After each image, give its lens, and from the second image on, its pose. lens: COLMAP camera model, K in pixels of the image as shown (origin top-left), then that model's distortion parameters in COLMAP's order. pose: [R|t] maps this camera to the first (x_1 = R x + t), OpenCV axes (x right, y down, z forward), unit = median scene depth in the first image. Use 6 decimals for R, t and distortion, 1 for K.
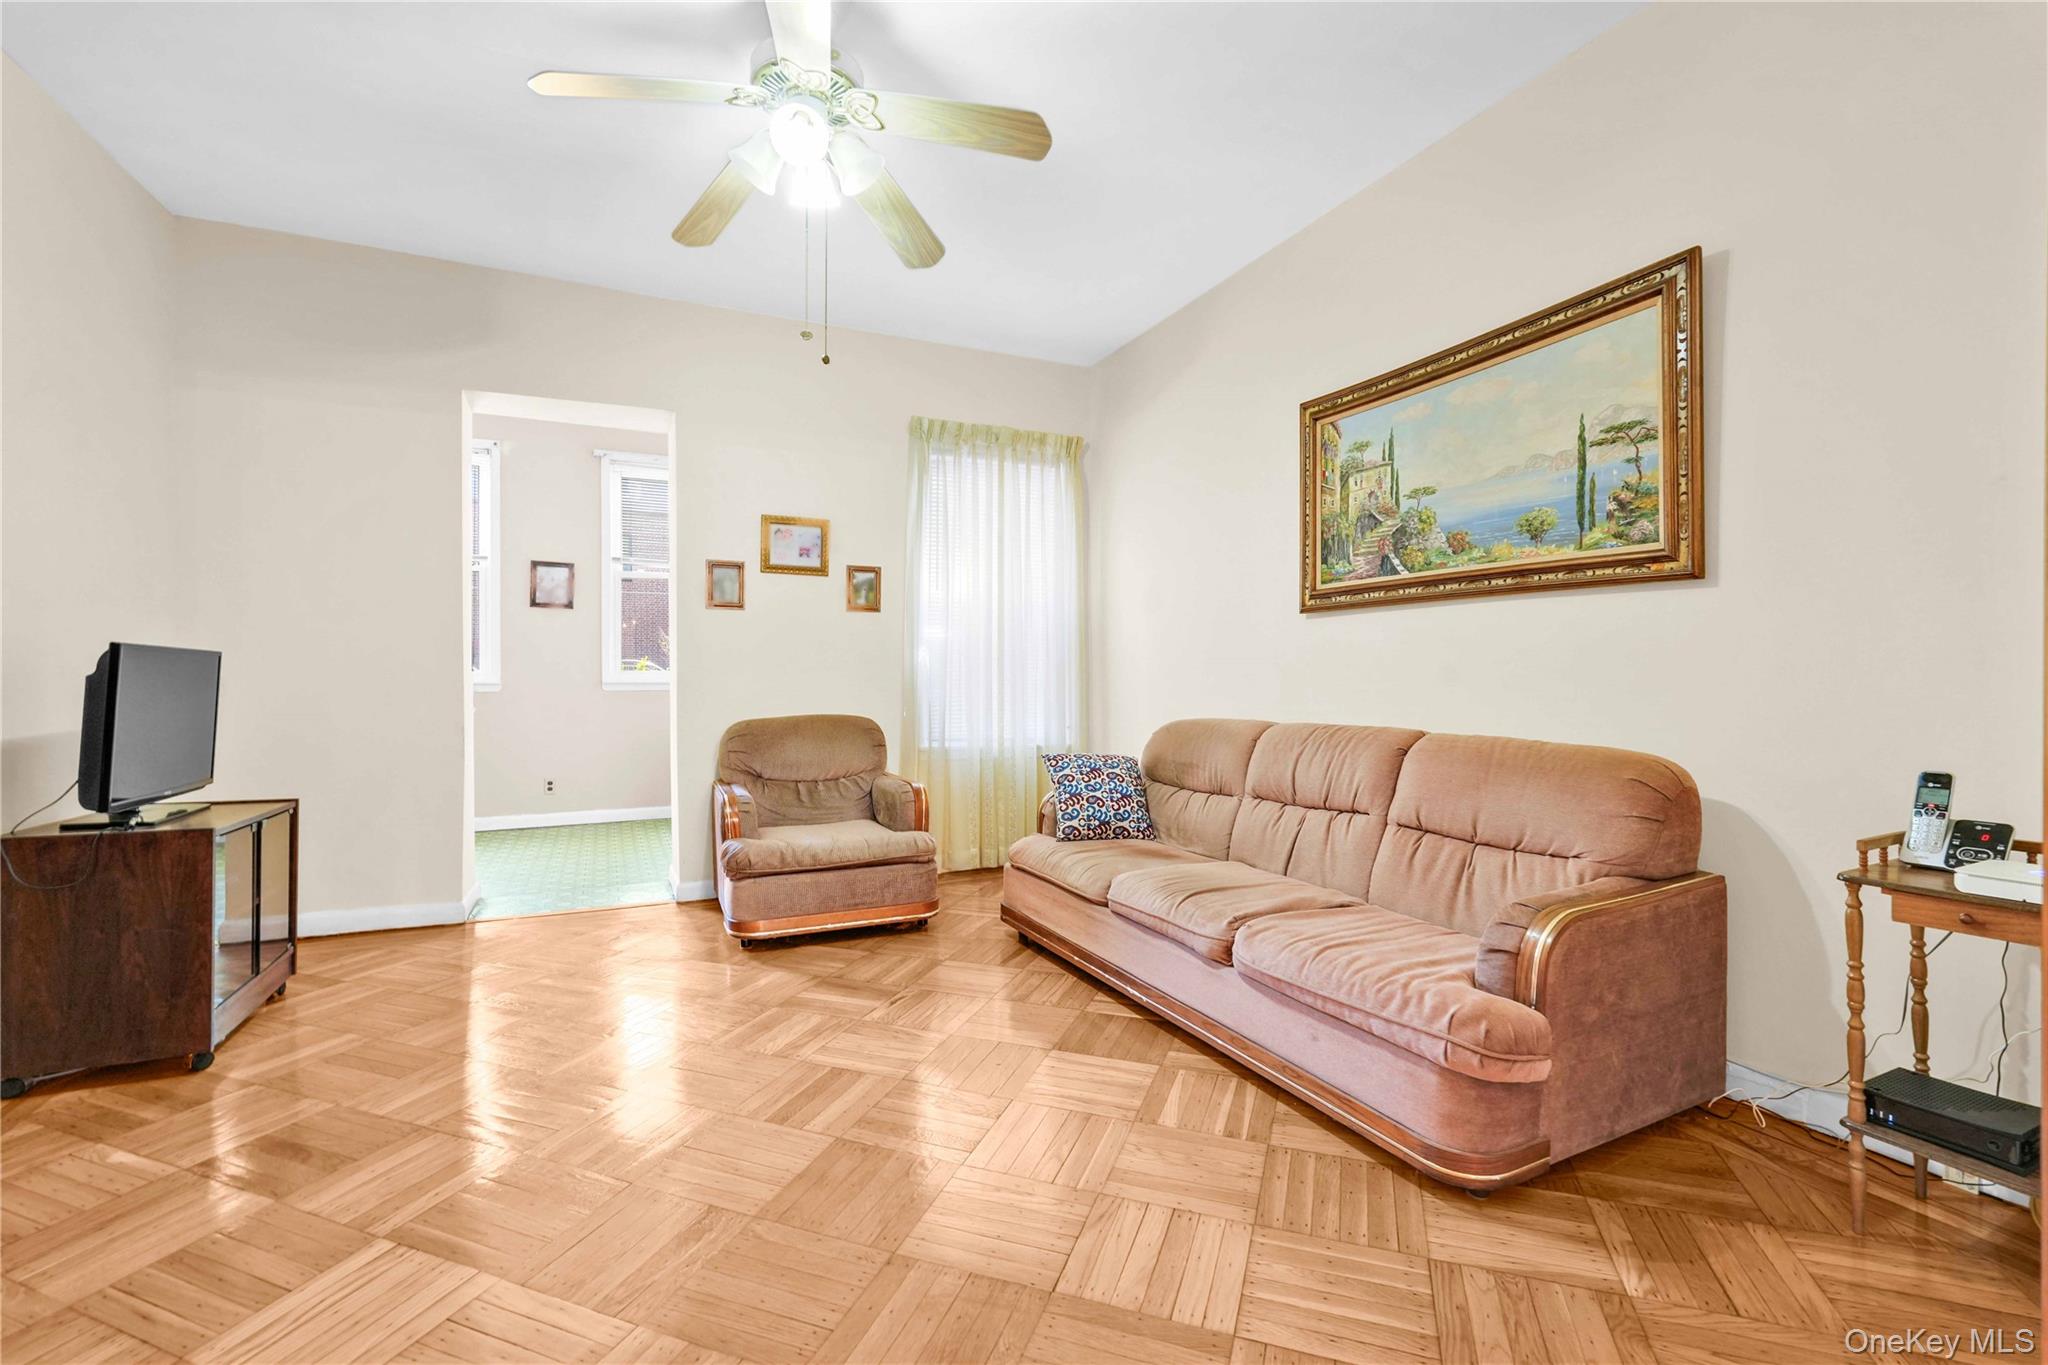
lens RADIAL K [[907.9, 0, 1007.9], [0, 907.9, 681.8], [0, 0, 1]] dist [-0.020109, 0.007518]
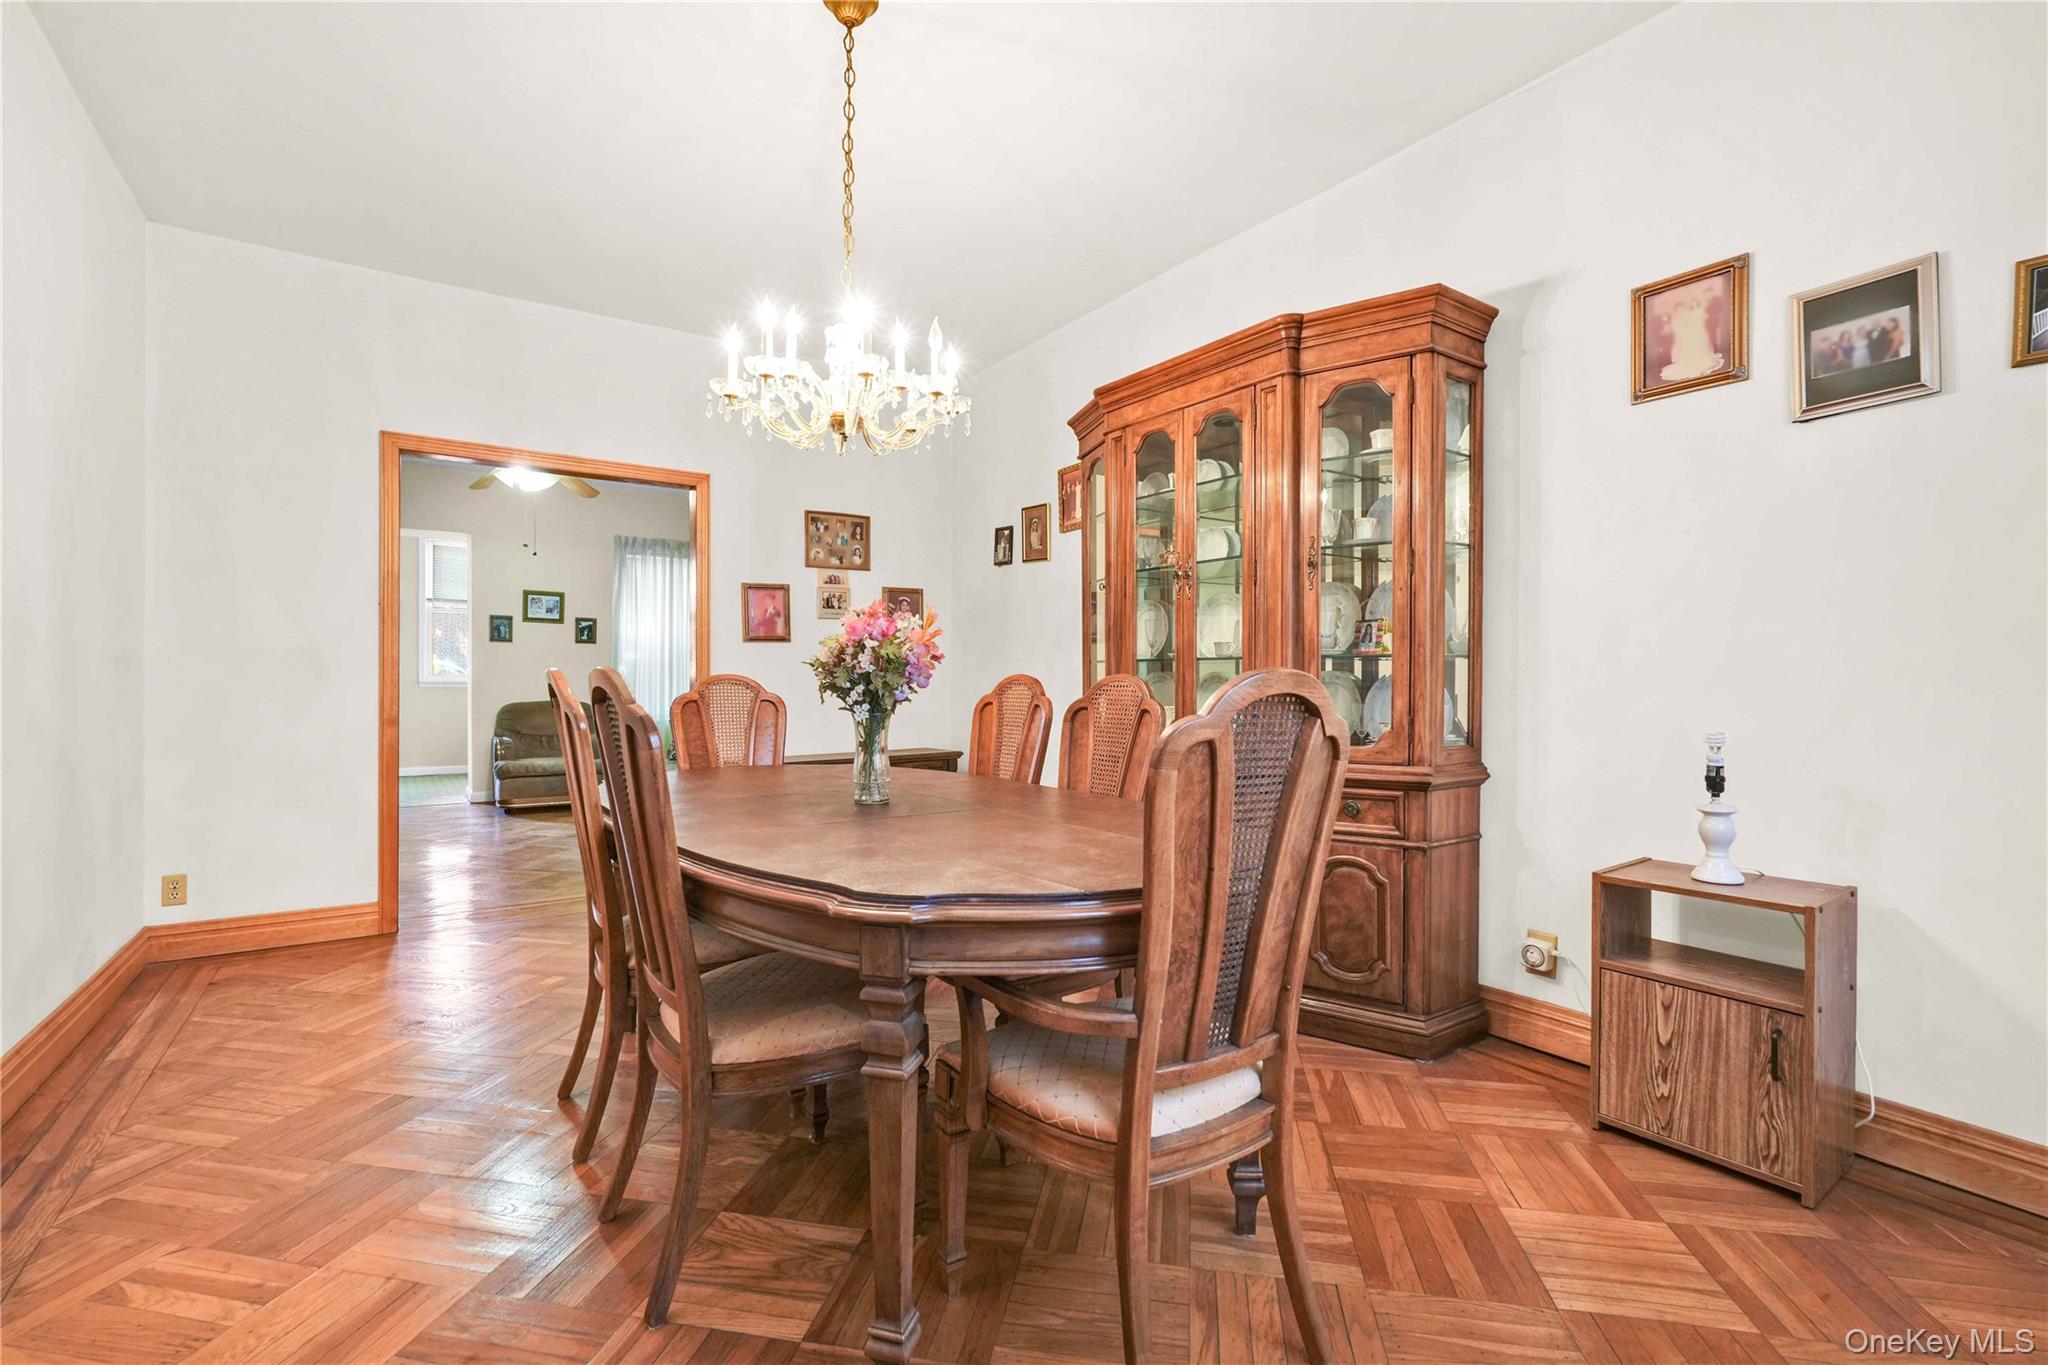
lens RADIAL K [[907.9, 0, 1032.0], [0, 907.9, 679.0], [0, 0, 1]] dist [-0.020109, 0.007518]
pose [[0.979973, 0.000405, 0.199131, 0.519072], [0.000472, 0.999990, -0.004356, 0.002419], [-0.199130, 0.004363, 0.979963, -1.374546]]
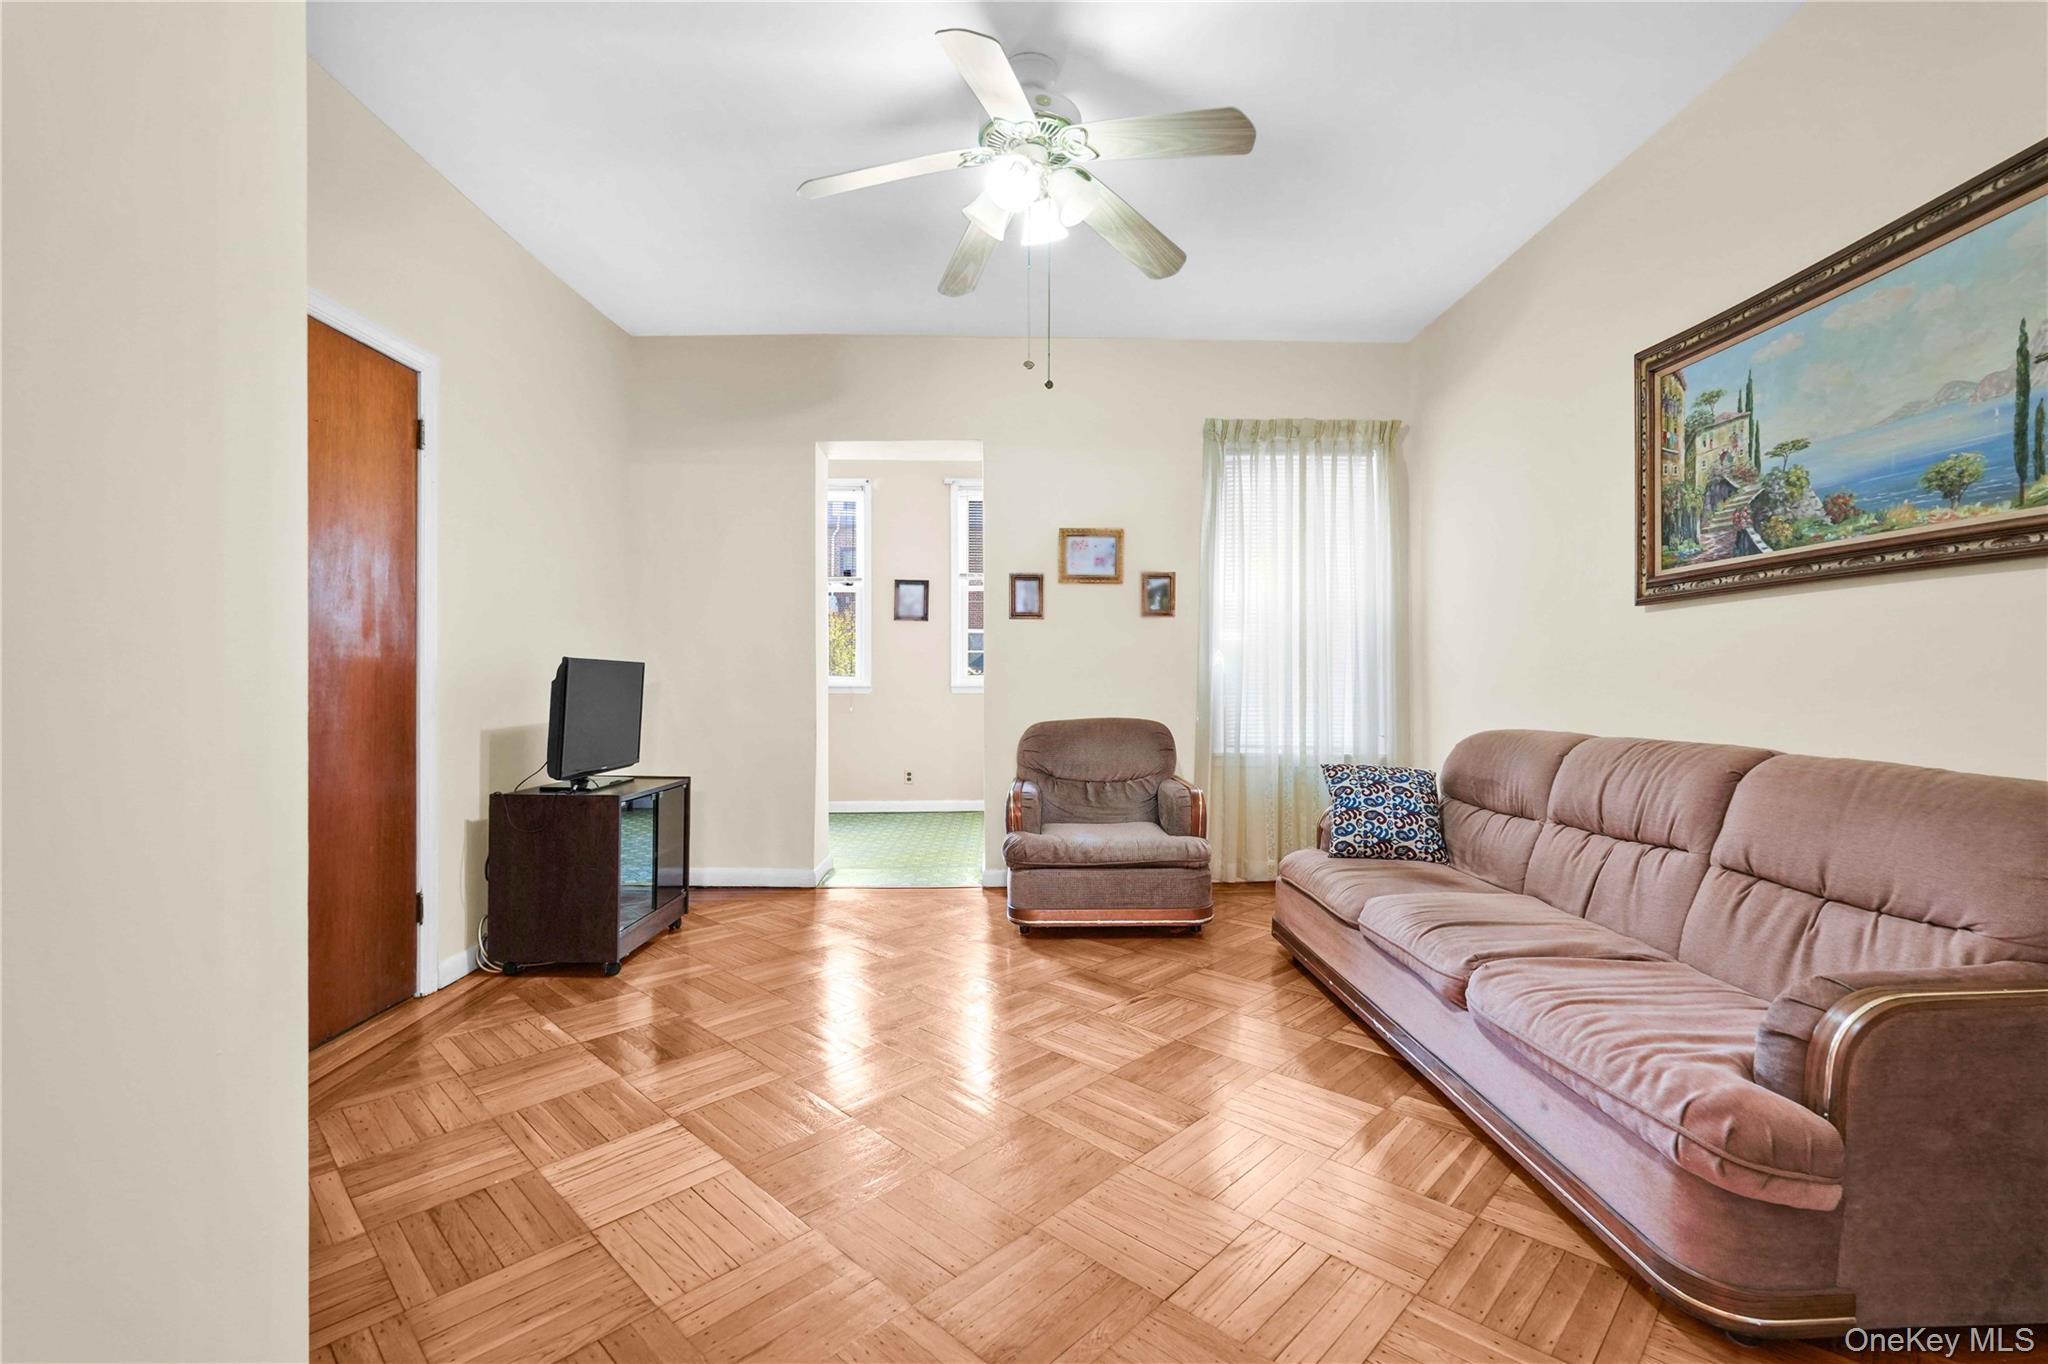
lens RADIAL K [[907.9, 0, 999.4], [0, 907.9, 678.9], [0, 0, 1]] dist [-0.020109, 0.007518]
pose [[0.910164, -0.000958, -0.414247, 0.149139], [-0.002064, 0.999974, -0.006848, -0.001558], [0.414243, 0.007087, 0.910139, 0.006298]]
